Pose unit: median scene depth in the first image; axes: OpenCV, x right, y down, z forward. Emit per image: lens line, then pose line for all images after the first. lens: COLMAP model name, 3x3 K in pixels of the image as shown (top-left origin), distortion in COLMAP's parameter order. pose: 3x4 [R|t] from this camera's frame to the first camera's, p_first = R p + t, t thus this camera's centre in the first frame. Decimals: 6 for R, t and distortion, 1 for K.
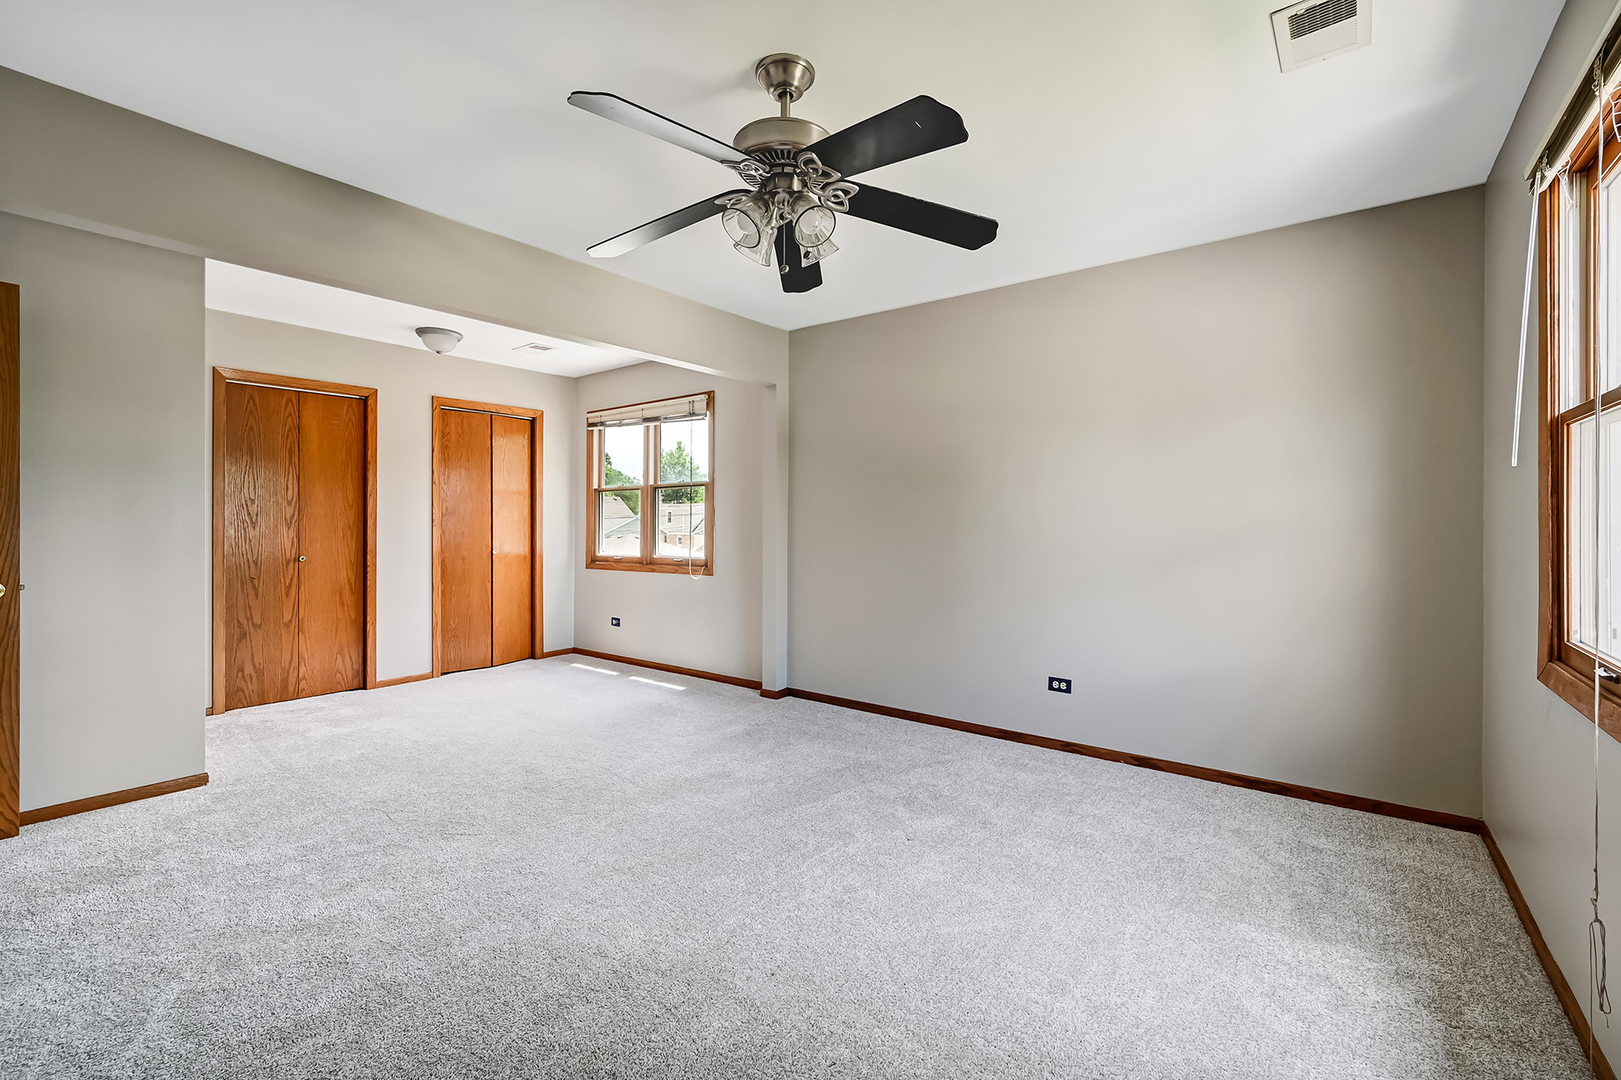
lens RADIAL K [[659.4, 0, 813.3], [0, 659.4, 520.6], [0, 0, 1]] dist [0.000185, 0.000007]
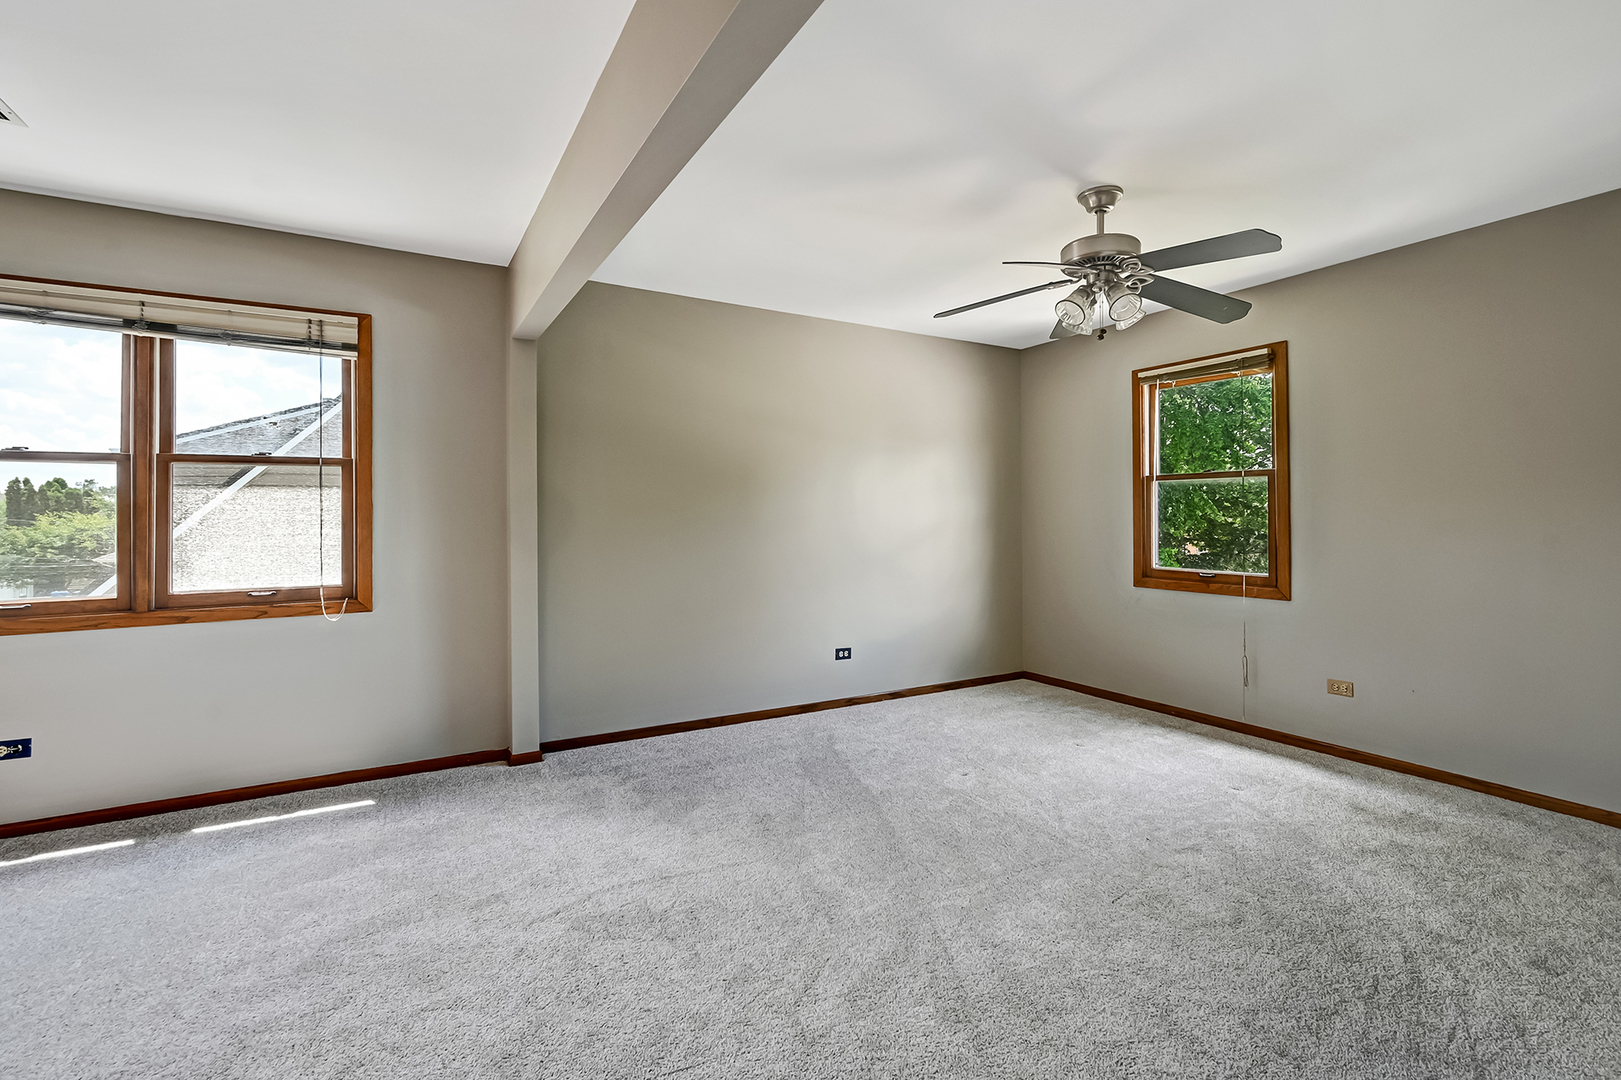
lens RADIAL K [[678.7, 0, 813.6], [0, 678.7, 517.0], [0, 0, 1]] dist [-0.000749, -0.000100]
pose [[0.422664, 0.010356, 0.906227, -0.639636], [0.008212, 0.999850, -0.015256, 0.008972], [-0.906249, 0.013890, 0.422515, 0.401713]]
